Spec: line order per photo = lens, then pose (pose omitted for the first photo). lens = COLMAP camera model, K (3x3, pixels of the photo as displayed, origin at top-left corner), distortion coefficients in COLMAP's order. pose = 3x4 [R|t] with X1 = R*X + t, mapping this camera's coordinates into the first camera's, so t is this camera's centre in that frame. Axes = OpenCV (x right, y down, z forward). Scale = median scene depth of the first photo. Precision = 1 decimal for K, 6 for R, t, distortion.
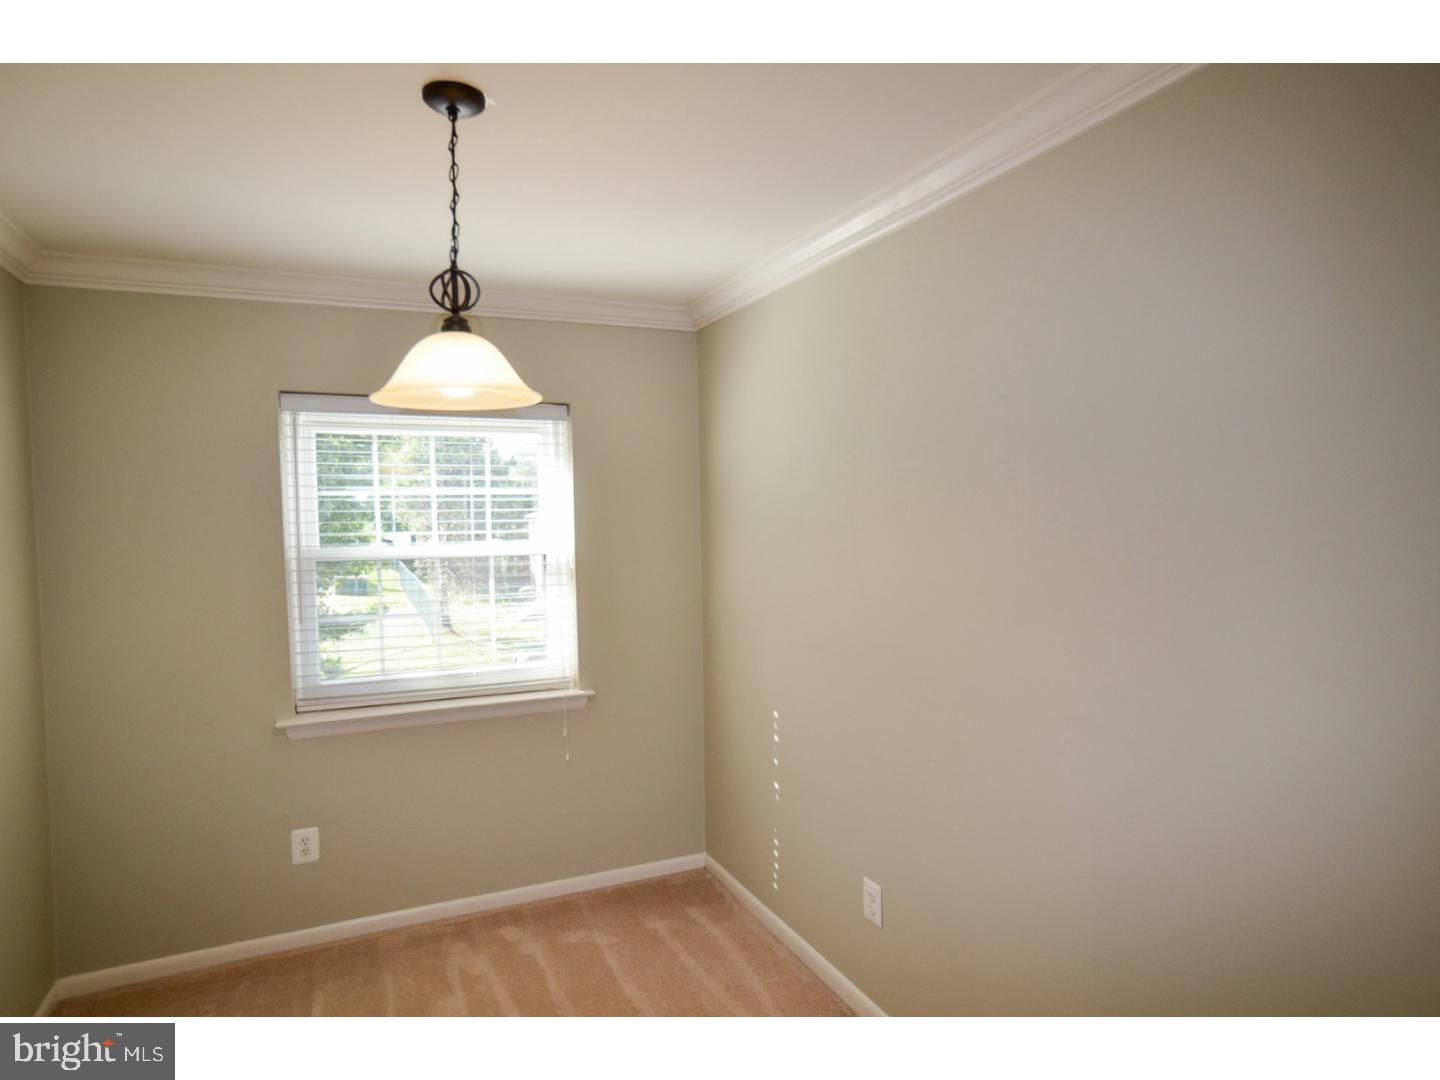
lens RADIAL K [[821.4, 0, 720.2], [0, 821.4, 547.3], [0, 0, 1]] dist [-0.001510, 0.000620]
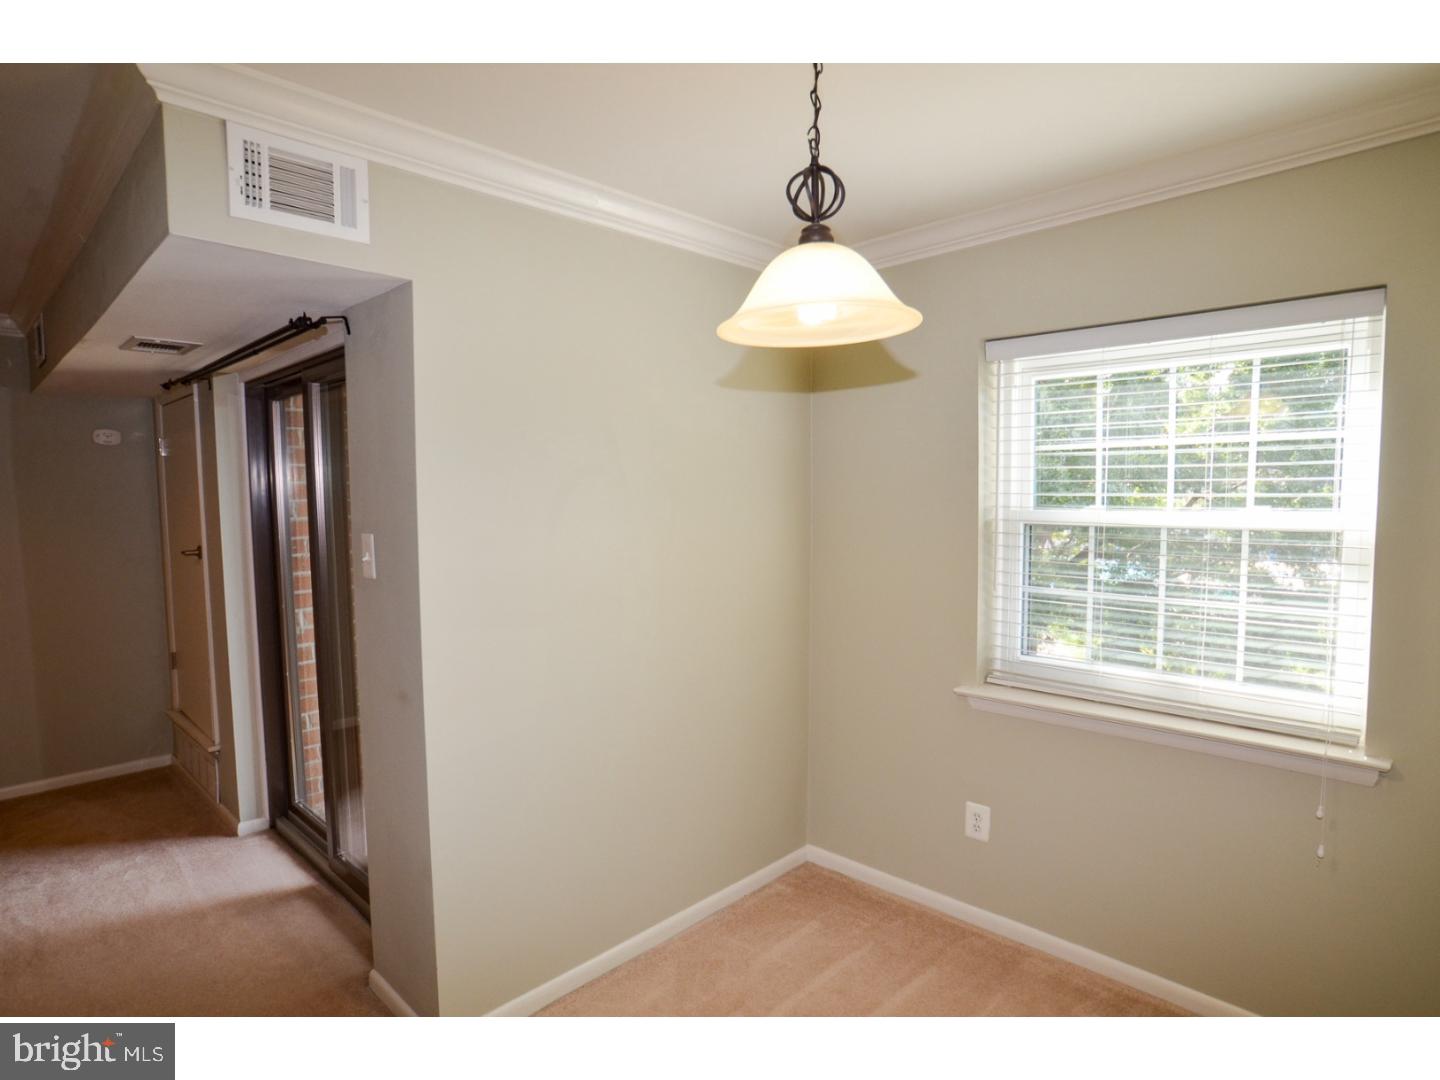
lens RADIAL K [[821.4, 0, 720.2], [0, 821.4, 547.3], [0, 0, 1]] dist [-0.001510, 0.000620]
pose [[0.380975, 0.085318, -0.920640, 0.219870], [-0.025604, 0.996325, 0.081736, -0.022489], [0.924231, -0.007567, 0.381760, 0.346177]]
